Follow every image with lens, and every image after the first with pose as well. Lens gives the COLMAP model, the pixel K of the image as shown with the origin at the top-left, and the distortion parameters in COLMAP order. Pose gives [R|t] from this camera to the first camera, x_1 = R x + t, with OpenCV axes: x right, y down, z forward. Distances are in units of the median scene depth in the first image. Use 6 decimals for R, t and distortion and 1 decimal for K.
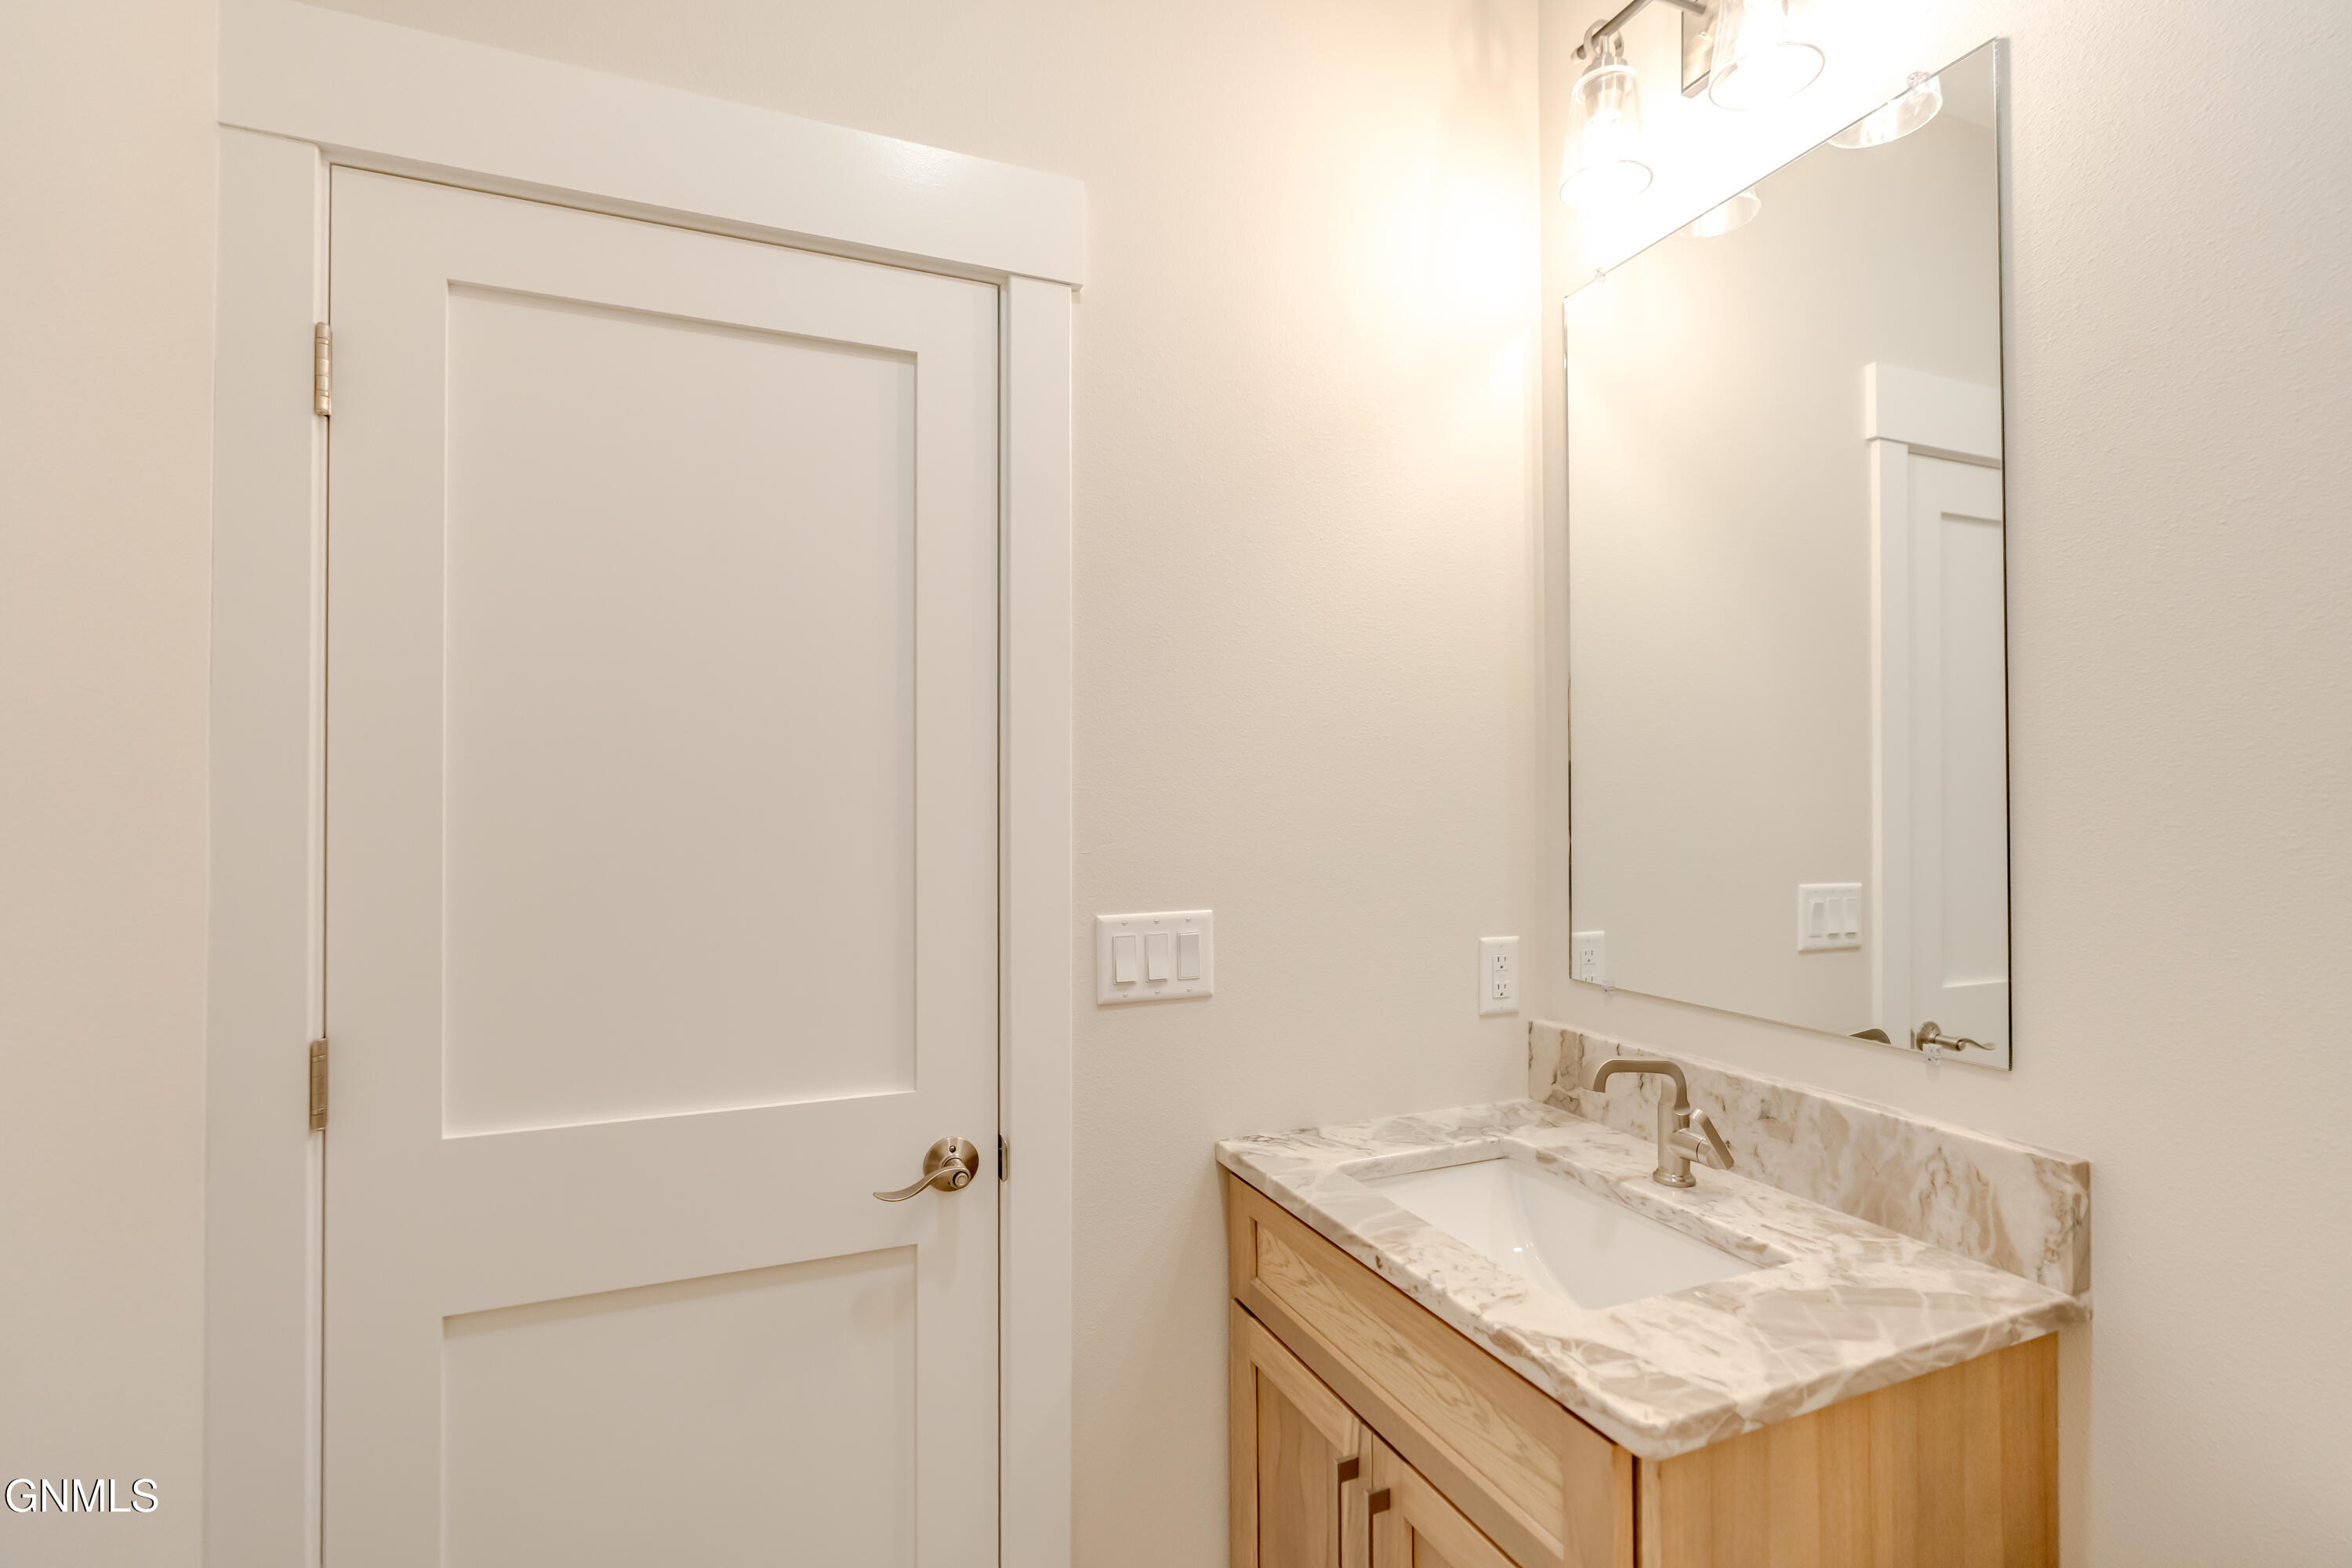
lens RADIAL K [[1084.7, 0, 1181.8], [0, 1084.7, 754.4], [0, 0, 1]] dist [-0.008638, 0.001649]
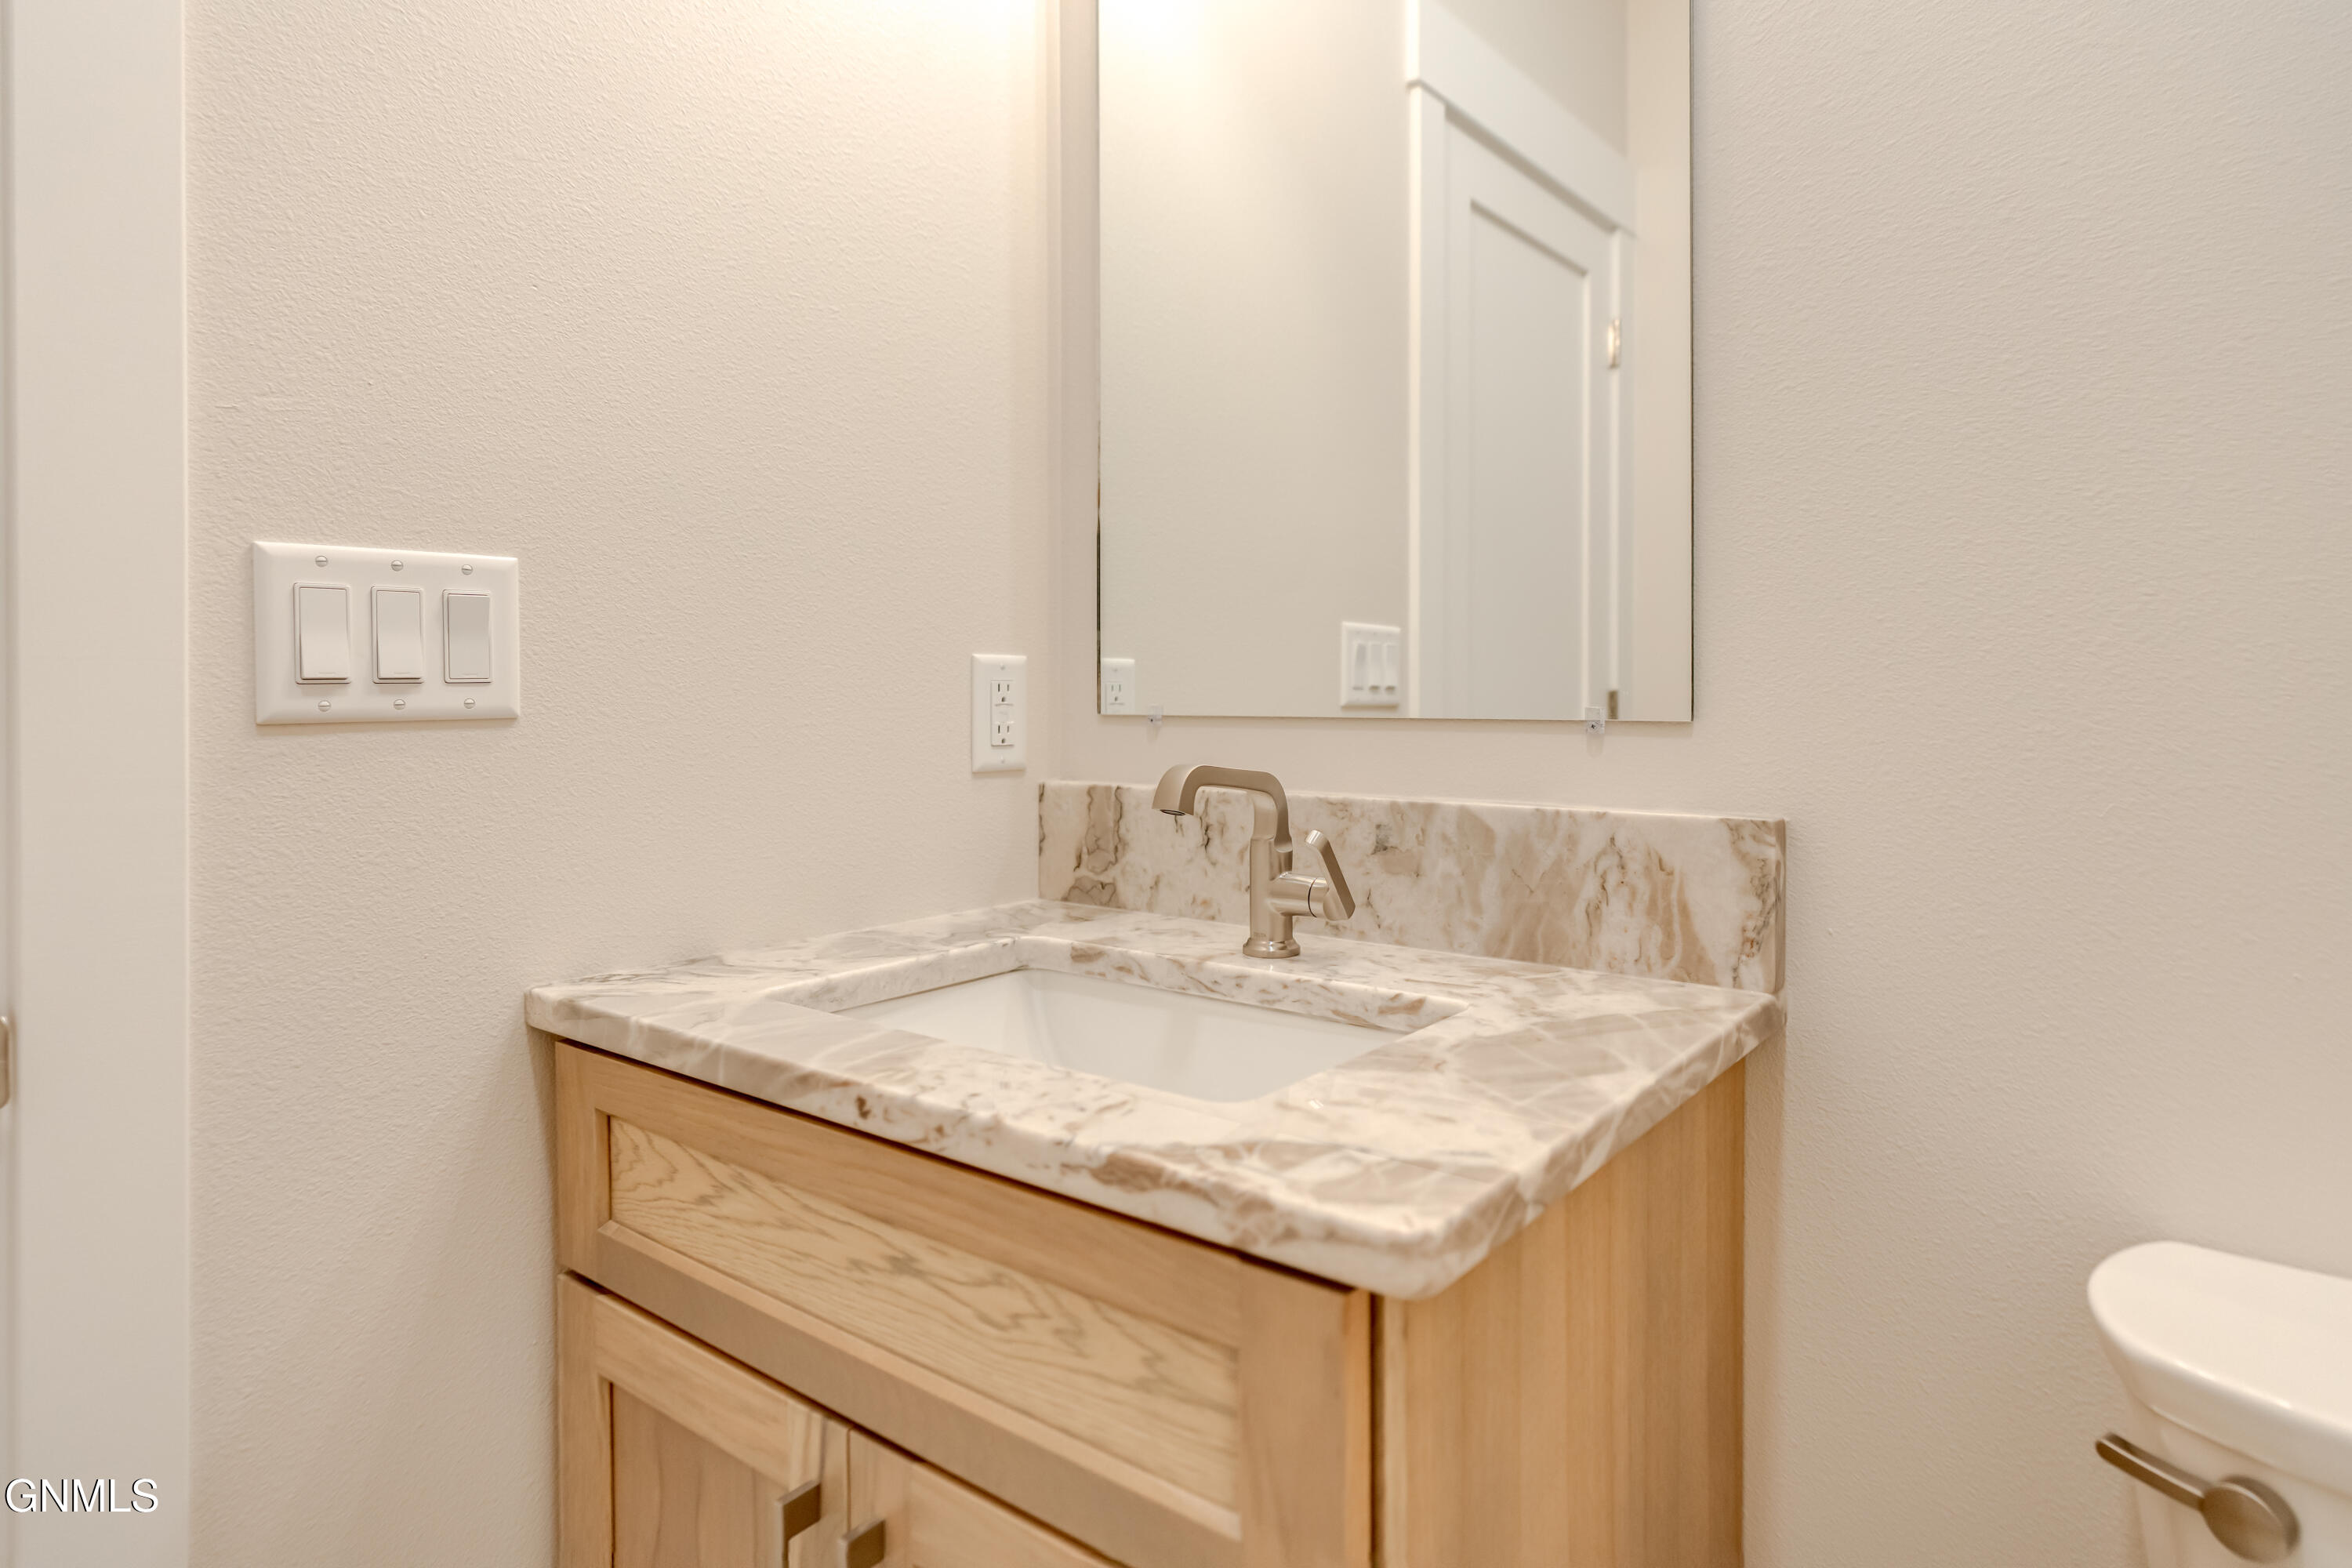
lens RADIAL K [[1156.4, 0, 1079.6], [0, 1156.4, 785.9], [0, 0, 1]] dist [-0.009276, 0.000636]
pose [[0.886134, -0.002749, 0.463420, 0.011442], [-0.000279, 0.999979, 0.006467, 0.291364], [-0.463428, -0.005860, 0.886115, 0.421603]]
